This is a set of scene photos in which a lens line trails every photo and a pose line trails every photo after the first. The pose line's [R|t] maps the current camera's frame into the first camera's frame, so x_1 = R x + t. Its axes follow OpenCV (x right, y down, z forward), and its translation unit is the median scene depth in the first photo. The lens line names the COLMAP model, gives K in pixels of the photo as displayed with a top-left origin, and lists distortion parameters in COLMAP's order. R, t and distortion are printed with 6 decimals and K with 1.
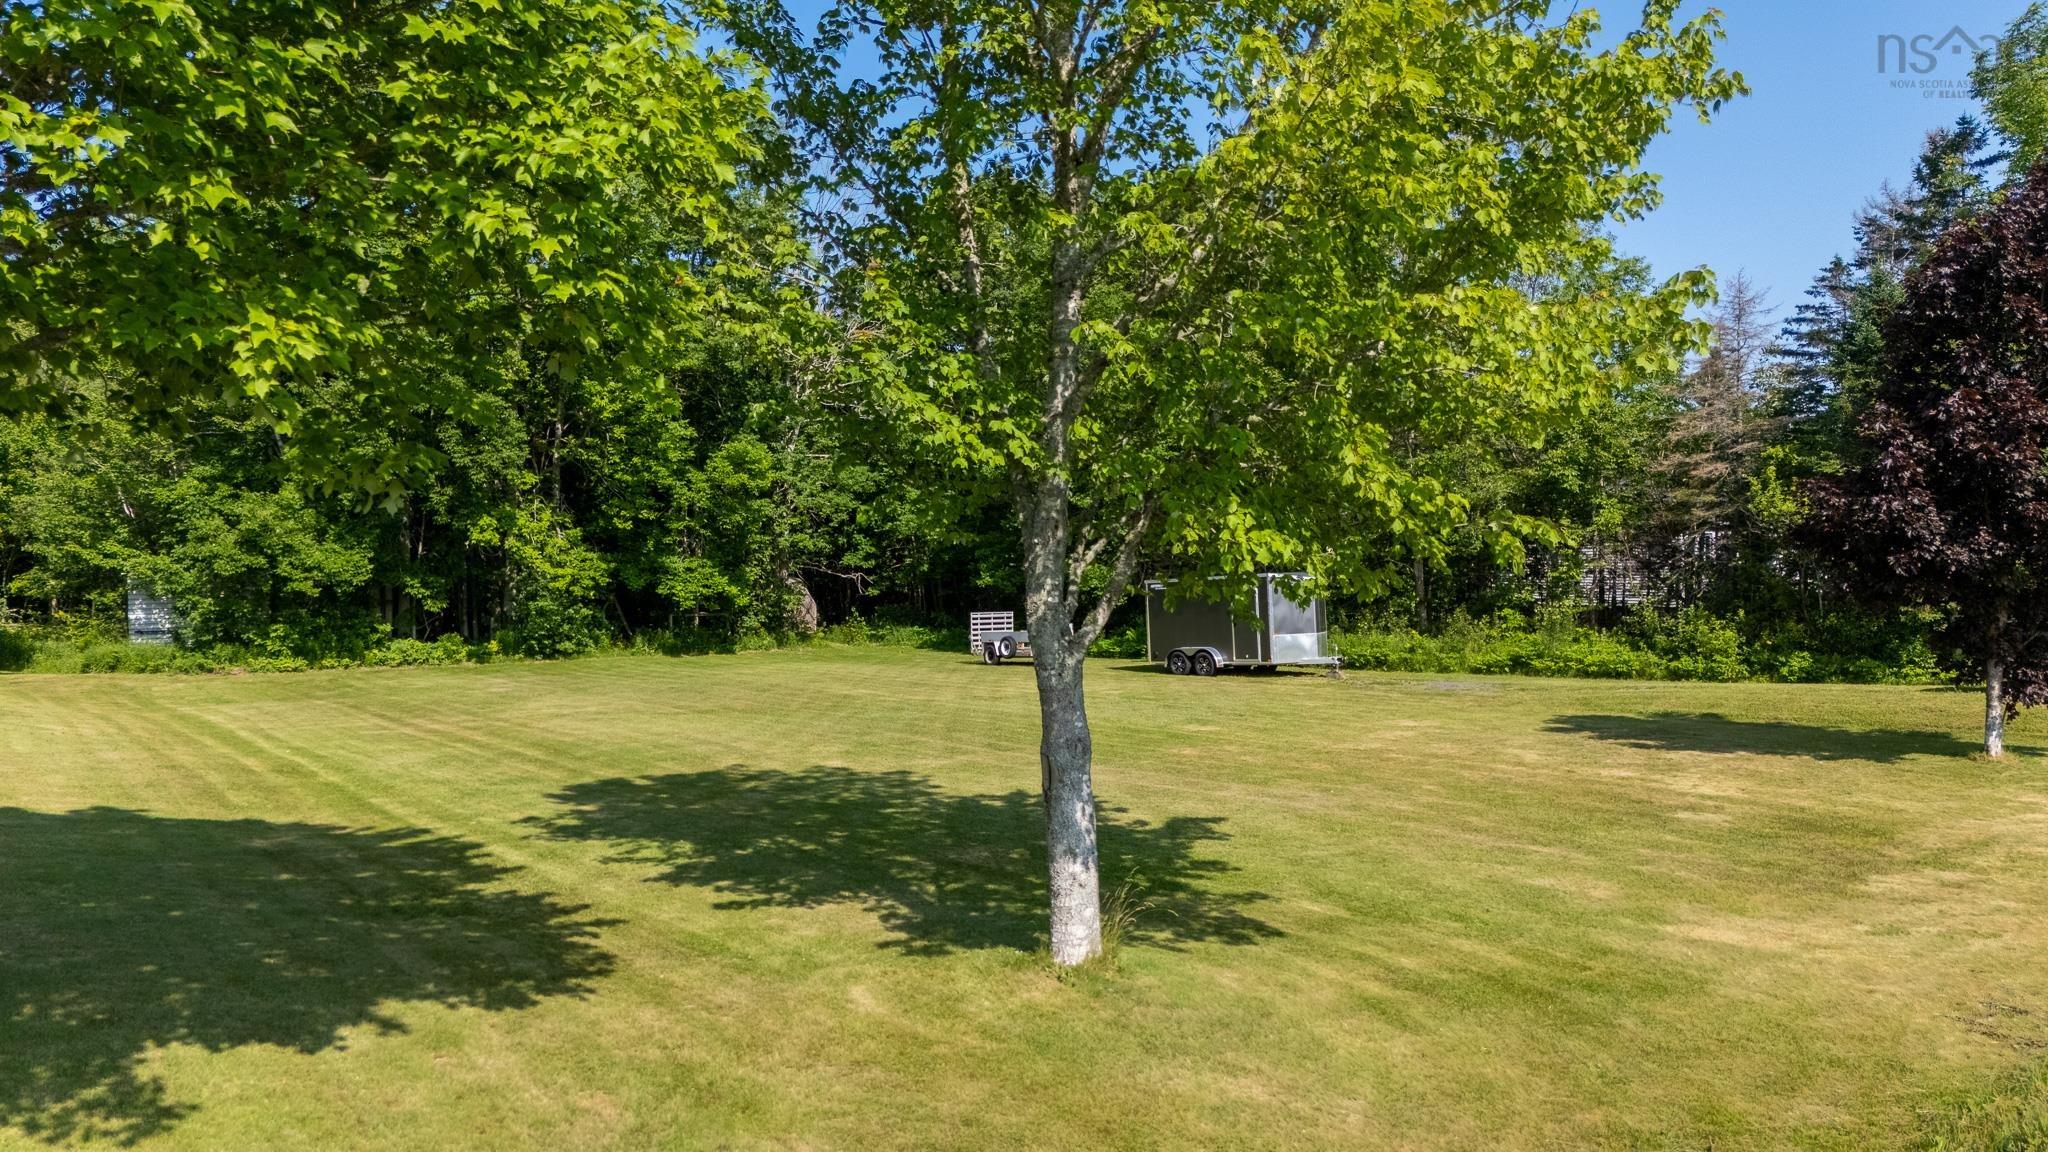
lens RADIAL K [[1514.2, 0, 1026.1], [0, 1514.2, 575.3], [0, 0, 1]] dist [0.048241, -0.010911]
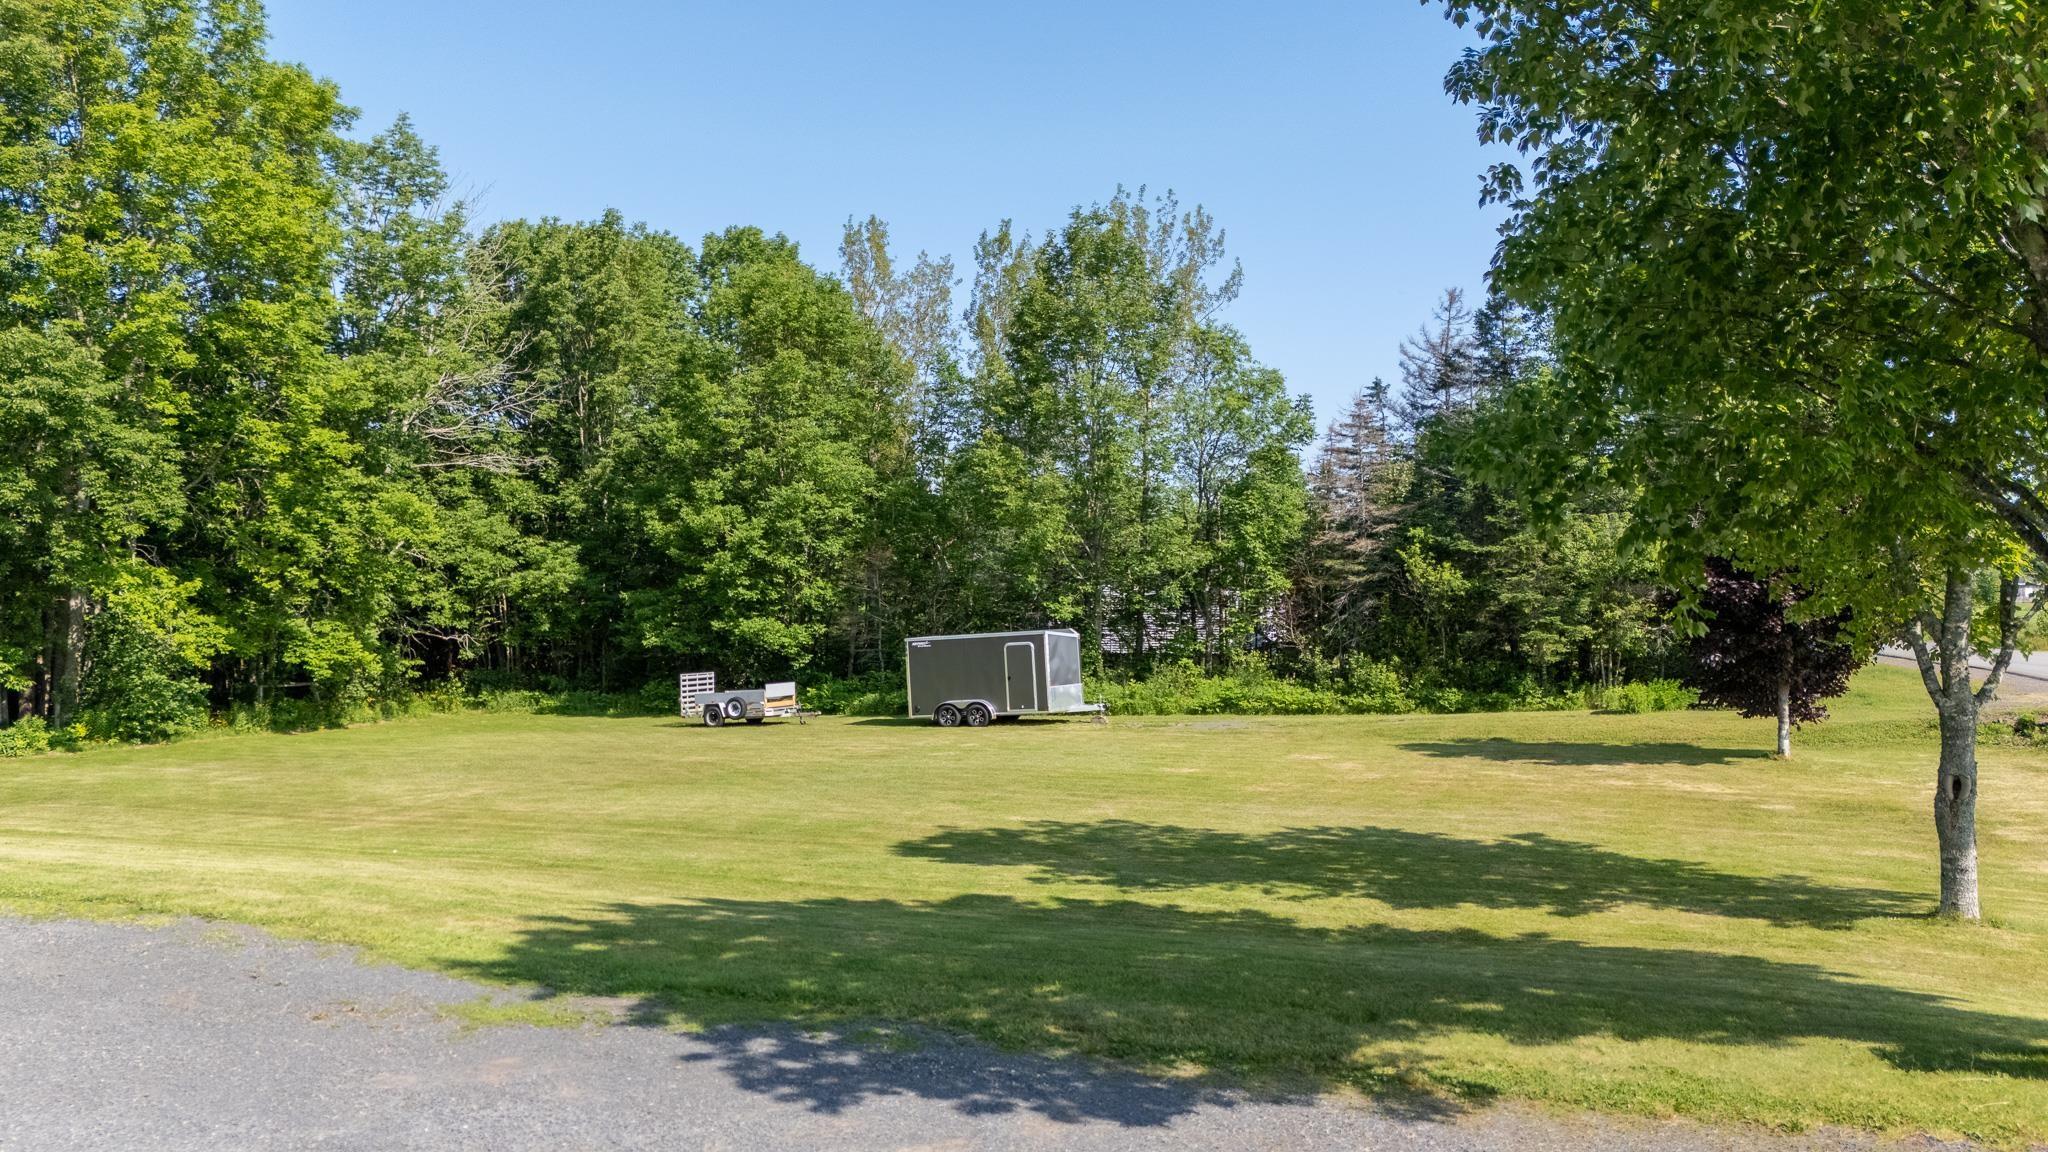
lens RADIAL K [[1514.2, 0, 1041.7], [0, 1514.2, 571.8], [0, 0, 1]] dist [0.048241, -0.010911]
pose [[0.885742, 0.006306, 0.464135, -0.335825], [0.010522, 0.999378, -0.033658, -0.007173], [-0.464058, 0.034696, 0.885125, 0.015659]]
